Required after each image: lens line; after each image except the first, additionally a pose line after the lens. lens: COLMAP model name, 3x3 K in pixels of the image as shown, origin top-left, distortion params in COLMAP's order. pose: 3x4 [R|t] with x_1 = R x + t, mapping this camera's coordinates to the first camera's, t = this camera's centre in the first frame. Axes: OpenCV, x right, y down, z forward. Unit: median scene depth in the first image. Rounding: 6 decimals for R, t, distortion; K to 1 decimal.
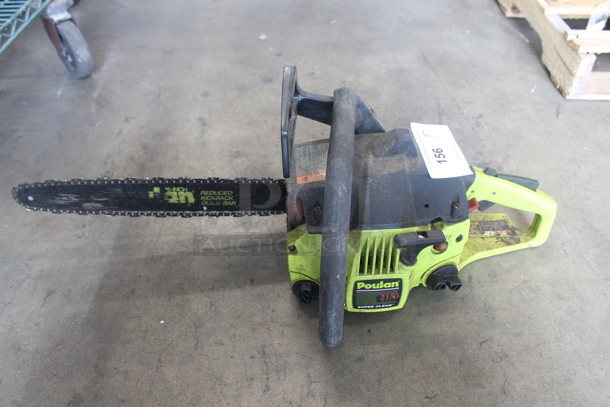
lens RADIAL K [[510.4, 0, 306.9], [0, 510.4, 203.4], [0, 0, 1]] dist [-0.163896, 0.133032]
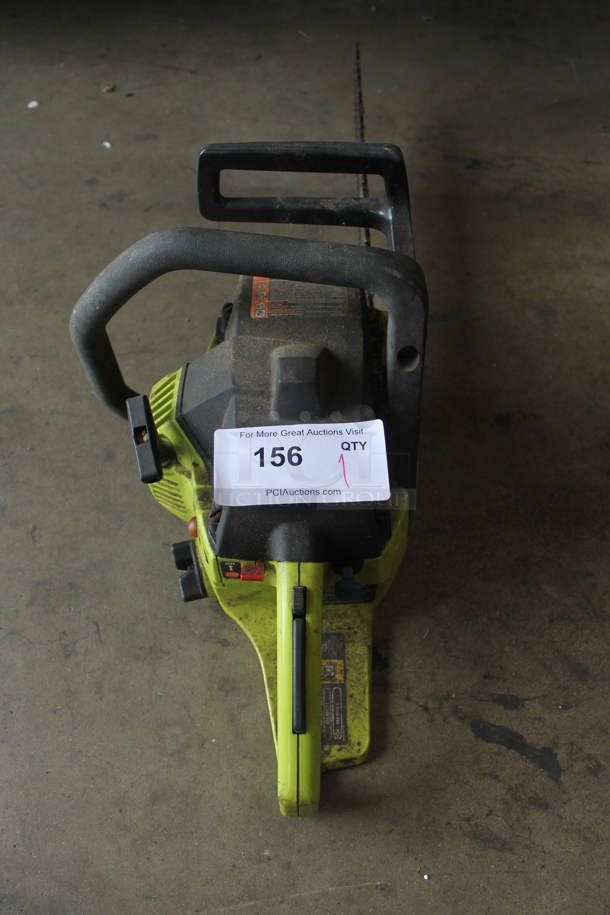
lens RADIAL K [[765.7, 0, 305.5], [0, 765.7, 457.6], [0, 0, 1]] dist [-0.163896, 0.133032]
pose [[-0.053760, 0.875315, -0.480556, 0.526350], [-0.685480, 0.317595, 0.655172, -0.512053], [0.726104, 0.364634, 0.582937, 0.480740]]
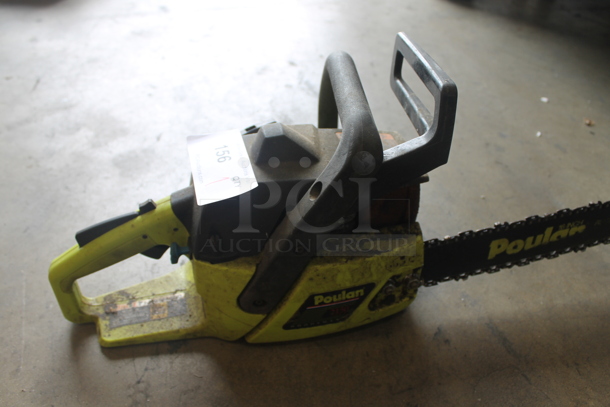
lens RADIAL K [[510.4, 0, 306.0], [0, 510.4, 207.8], [0, 0, 1]] dist [-0.163896, 0.133032]
pose [[-0.985006, 0.119989, -0.123959, 0.204497], [-0.111441, 0.105964, 0.988105, -0.720237], [0.131697, 0.987104, -0.091004, 0.976794]]
